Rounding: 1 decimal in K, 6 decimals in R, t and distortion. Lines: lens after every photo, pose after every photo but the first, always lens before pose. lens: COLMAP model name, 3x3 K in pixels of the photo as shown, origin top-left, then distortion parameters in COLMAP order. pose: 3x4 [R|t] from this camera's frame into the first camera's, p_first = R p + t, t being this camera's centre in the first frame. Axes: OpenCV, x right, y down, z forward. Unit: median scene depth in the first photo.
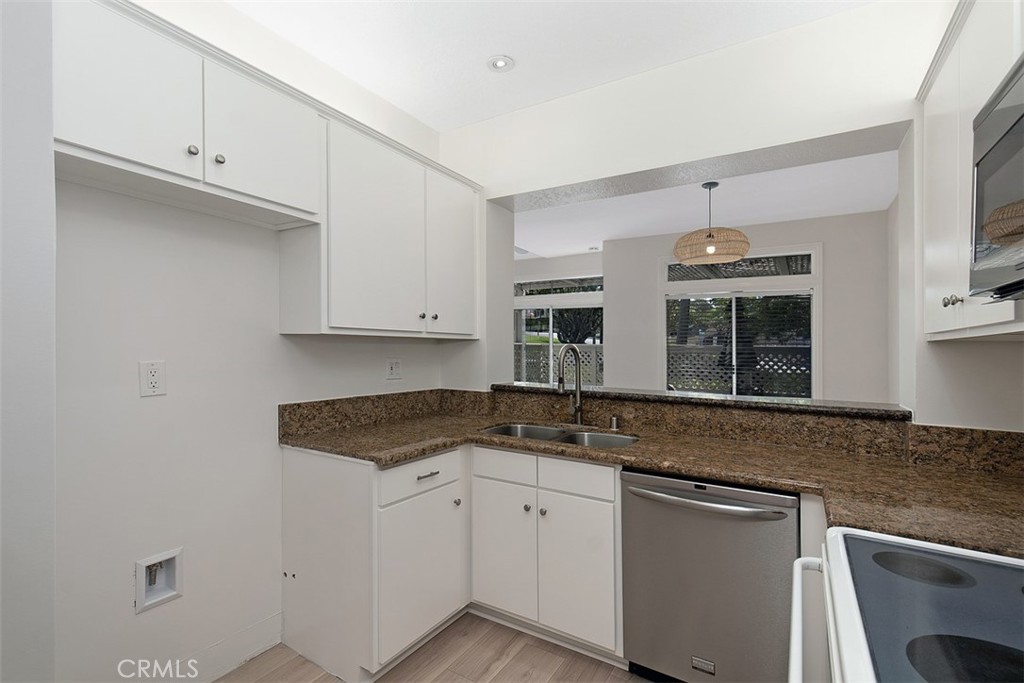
lens RADIAL K [[471.7, 0, 495.5], [0, 471.7, 336.3], [0, 0, 1]] dist [0.017554, -0.003376]
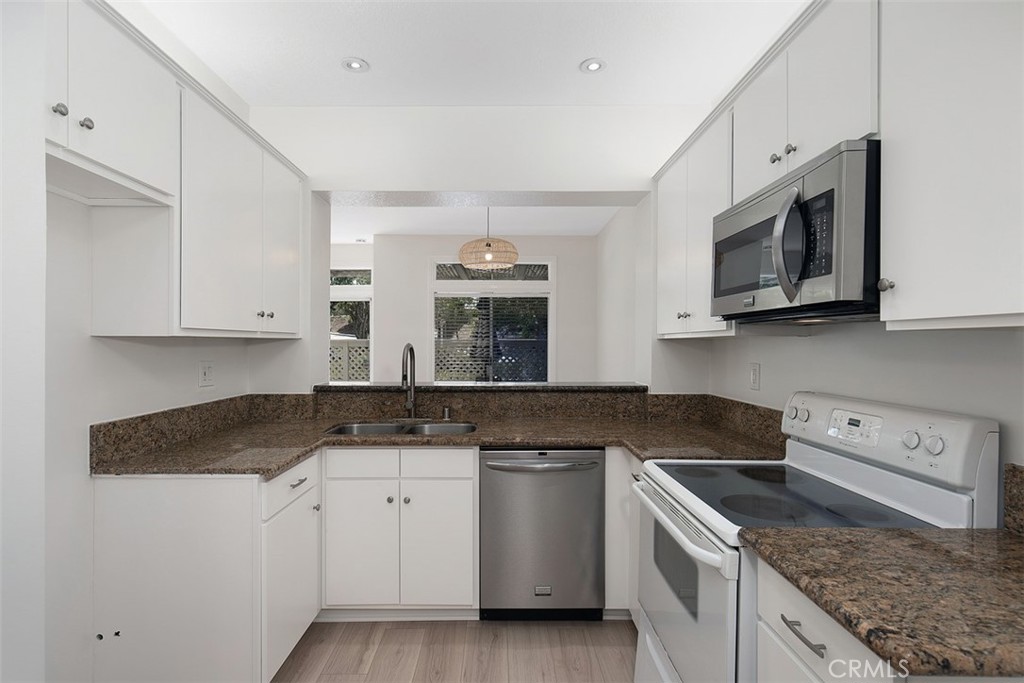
lens RADIAL K [[509.1, 0, 500.0], [0, 509.1, 331.1], [0, 0, 1]] dist [0.009505, -0.002254]
pose [[0.842199, -0.000420, 0.539167, -0.319395], [-0.002329, 0.999988, 0.004417, -0.016968], [-0.539162, -0.004976, 0.842187, -0.081264]]
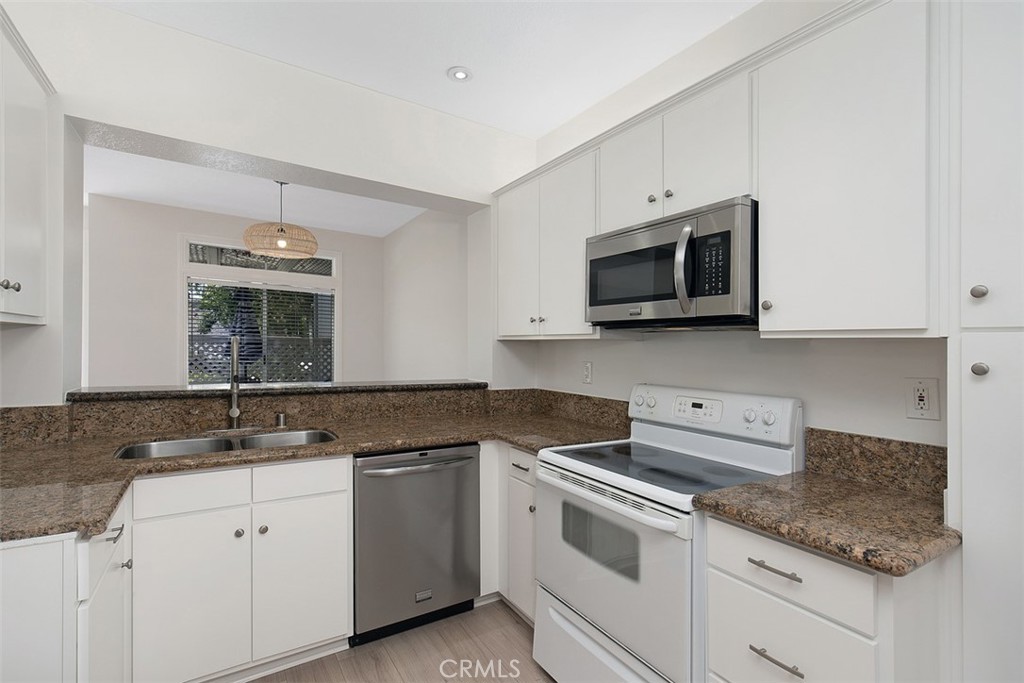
lens RADIAL K [[471.7, 0, 519.5], [0, 471.7, 335.2], [0, 0, 1]] dist [0.017554, -0.003376]
pose [[0.407945, 0.019994, 0.912787, -0.473494], [-0.040555, 0.999170, -0.003761, -0.002636], [-0.912105, -0.035484, 0.408418, 0.204164]]
